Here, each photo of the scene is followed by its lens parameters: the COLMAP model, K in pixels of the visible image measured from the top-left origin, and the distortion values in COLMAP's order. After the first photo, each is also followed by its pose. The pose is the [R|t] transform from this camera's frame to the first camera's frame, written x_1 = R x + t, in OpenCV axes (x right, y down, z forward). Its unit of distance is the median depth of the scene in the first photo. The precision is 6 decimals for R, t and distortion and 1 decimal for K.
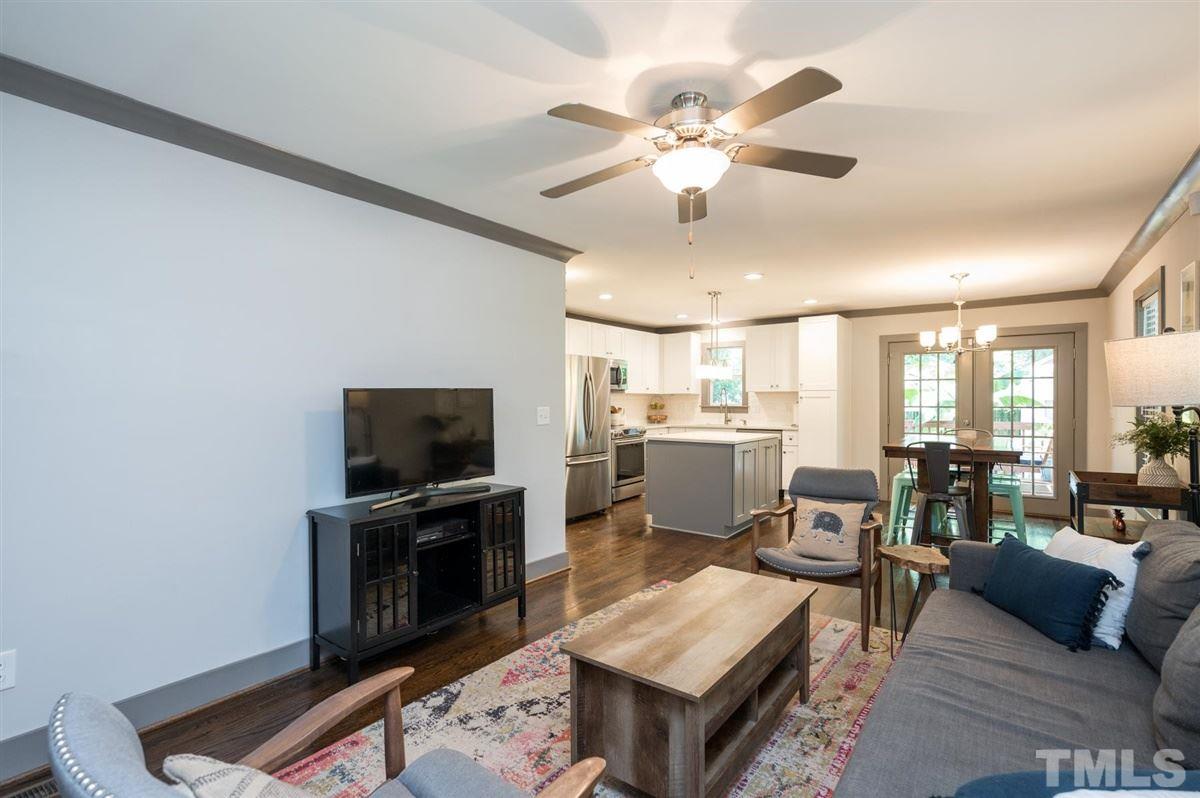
lens RADIAL K [[560.8, 0, 603.8], [0, 560.8, 399.8], [0, 0, 1]] dist [0.002691, 0.000317]
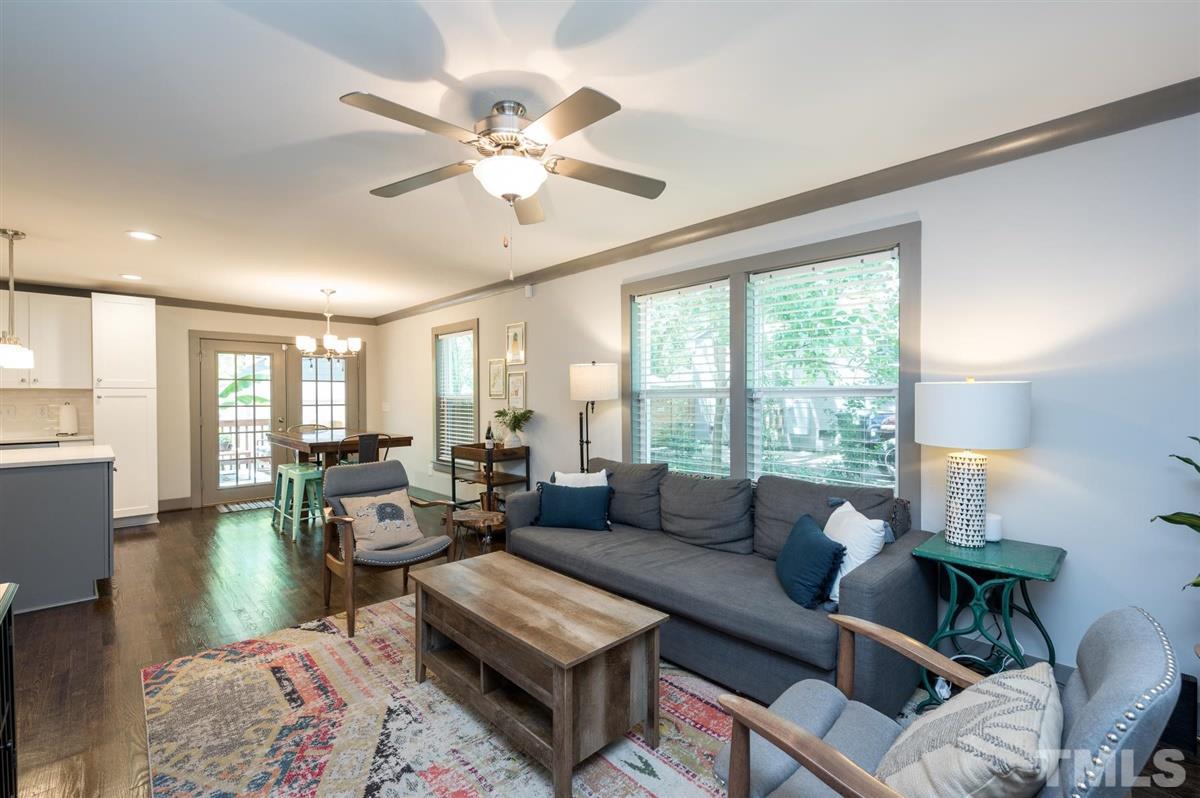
lens RADIAL K [[505.8, 0, 599.8], [0, 505.8, 401.9], [0, 0, 1]] dist [0.002684, 0.000445]
pose [[0.155803, -0.008108, 0.987755, -0.230093], [0.004138, 0.999963, 0.007556, 0.000558], [-0.987779, 0.002910, 0.155831, 0.210659]]
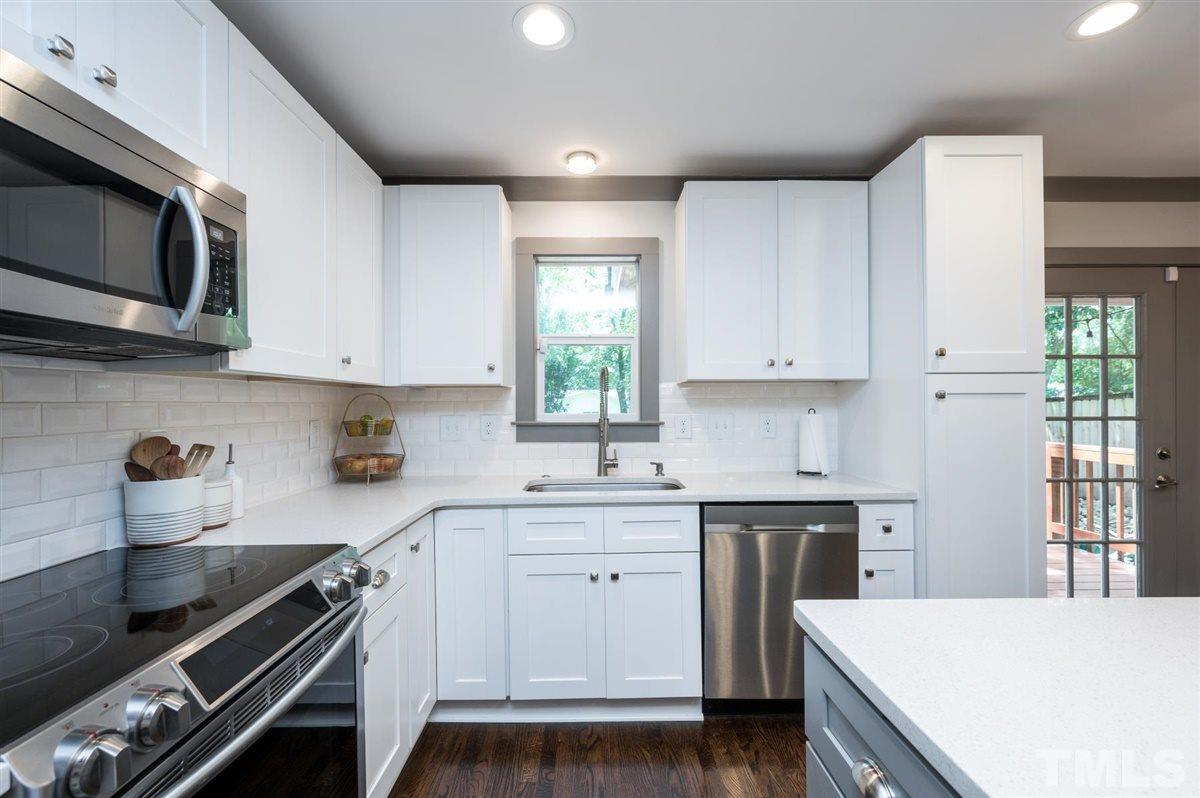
lens RADIAL K [[505.8, 0, 599.8], [0, 505.8, 401.9], [0, 0, 1]] dist [0.002684, 0.000445]
pose [[0.796751, 0.000672, 0.604307, 0.037773], [0.003687, 0.999975, -0.005972, 0.000403], [-0.604296, 0.006986, 0.796729, 0.894012]]
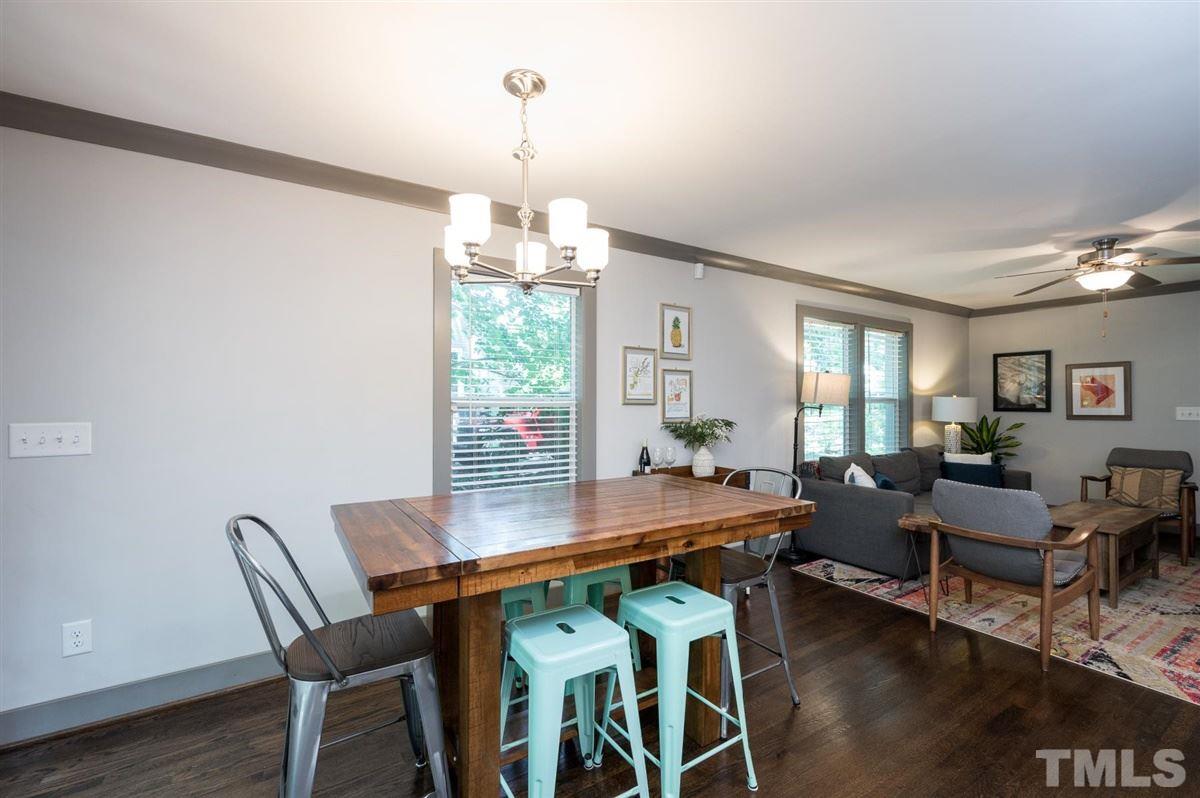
lens RADIAL K [[505.8, 0, 599.8], [0, 505.8, 401.9], [0, 0, 1]] dist [0.002684, 0.000445]
pose [[-0.934184, 0.003872, 0.356771, 0.339162], [0.003587, 0.999993, -0.001460, -0.001463], [-0.356774, -0.000084, -0.934191, 0.962080]]
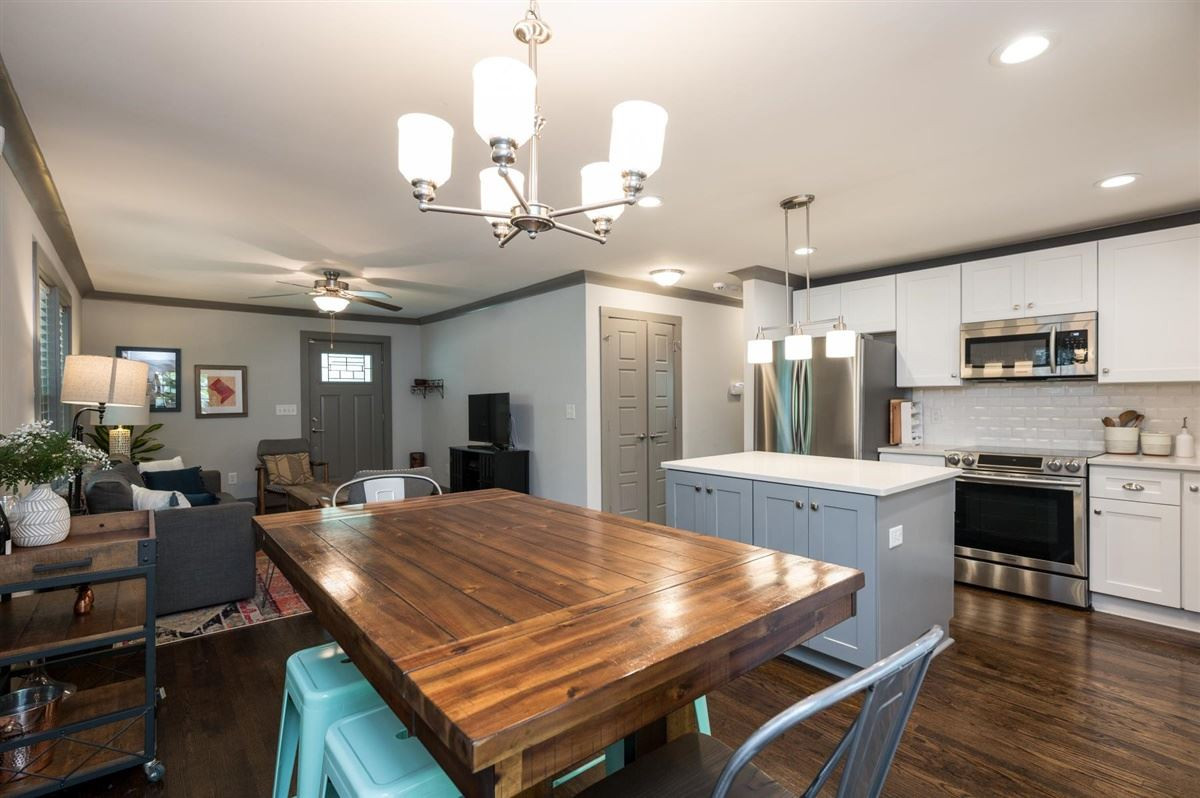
lens RADIAL K [[554.2, 0, 600.9], [0, 554.2, 400.4], [0, 0, 1]] dist [0.002053, 0.000306]
pose [[-0.242383, 0.006227, -0.970161, 0.647643], [0.005424, 0.999972, 0.005063, -0.002208], [0.970165, -0.004035, -0.242410, 0.805774]]
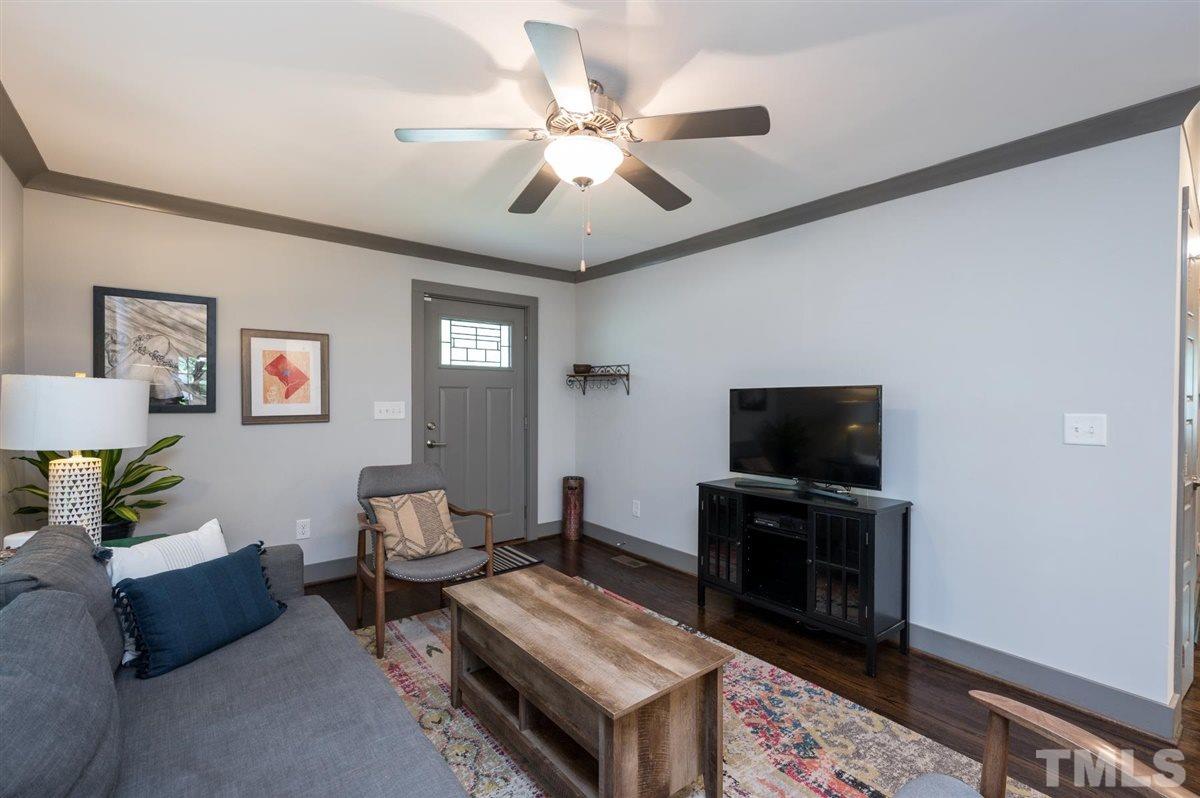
lens RADIAL K [[525.0, 0, 600.7], [0, 525.0, 401.9], [0, 0, 1]] dist [0.003432, 0.000396]
pose [[-0.250284, 0.009141, -0.968129, 0.314461], [-0.008420, 0.999897, 0.011617, -0.000869], [0.968136, 0.011059, -0.250182, 0.384562]]
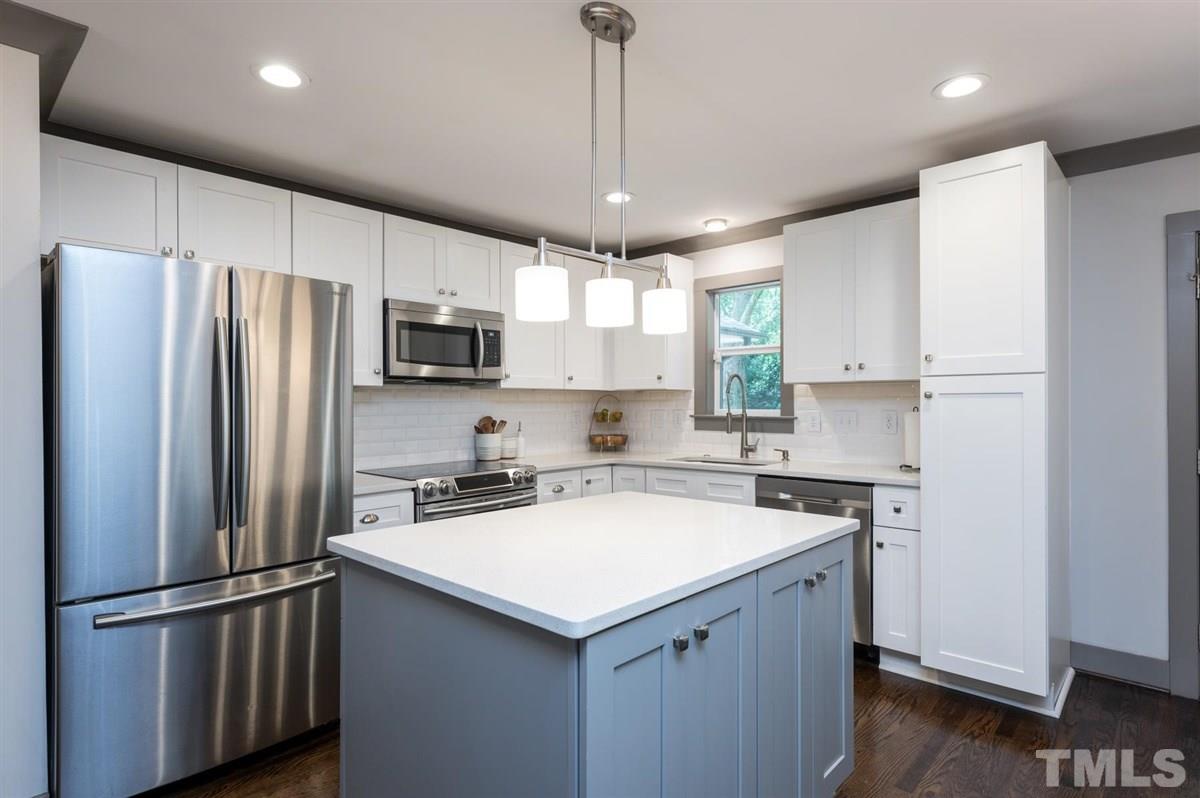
lens RADIAL K [[632.6, 0, 600.0], [0, 632.6, 399.0], [0, 0, 1]] dist [0.001811, -0.000510]
pose [[0.992468, -0.003388, -0.122456, 0.197217], [0.002694, 0.999979, -0.005832, -0.000101], [0.122473, 0.005458, 0.992457, 0.583814]]
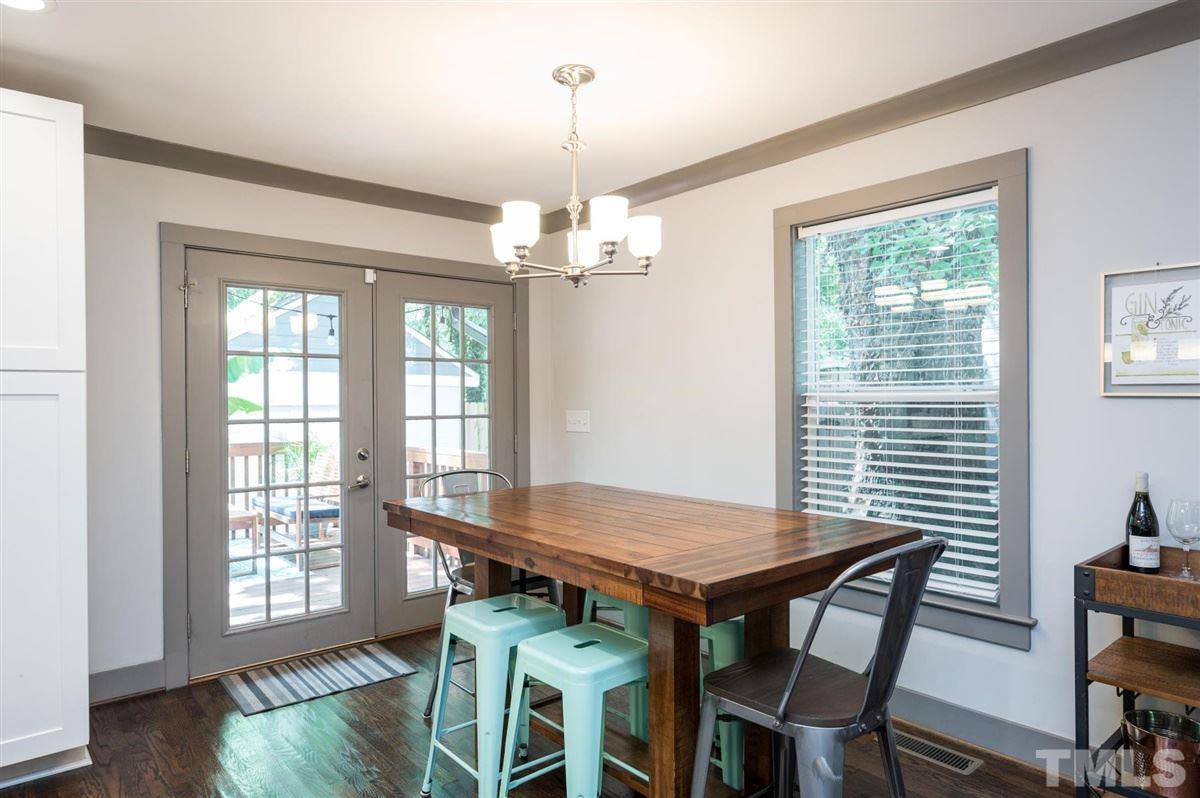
lens RADIAL K [[733.5, 0, 600.0], [0, 733.5, 399.0], [0, 0, 1]] dist [0.006307, 0.001568]
pose [[0.233282, 0.000254, 0.972409, 0.109424], [0.009067, 0.999956, -0.002436, 0.000106], [-0.972367, 0.009385, 0.233269, 0.638935]]
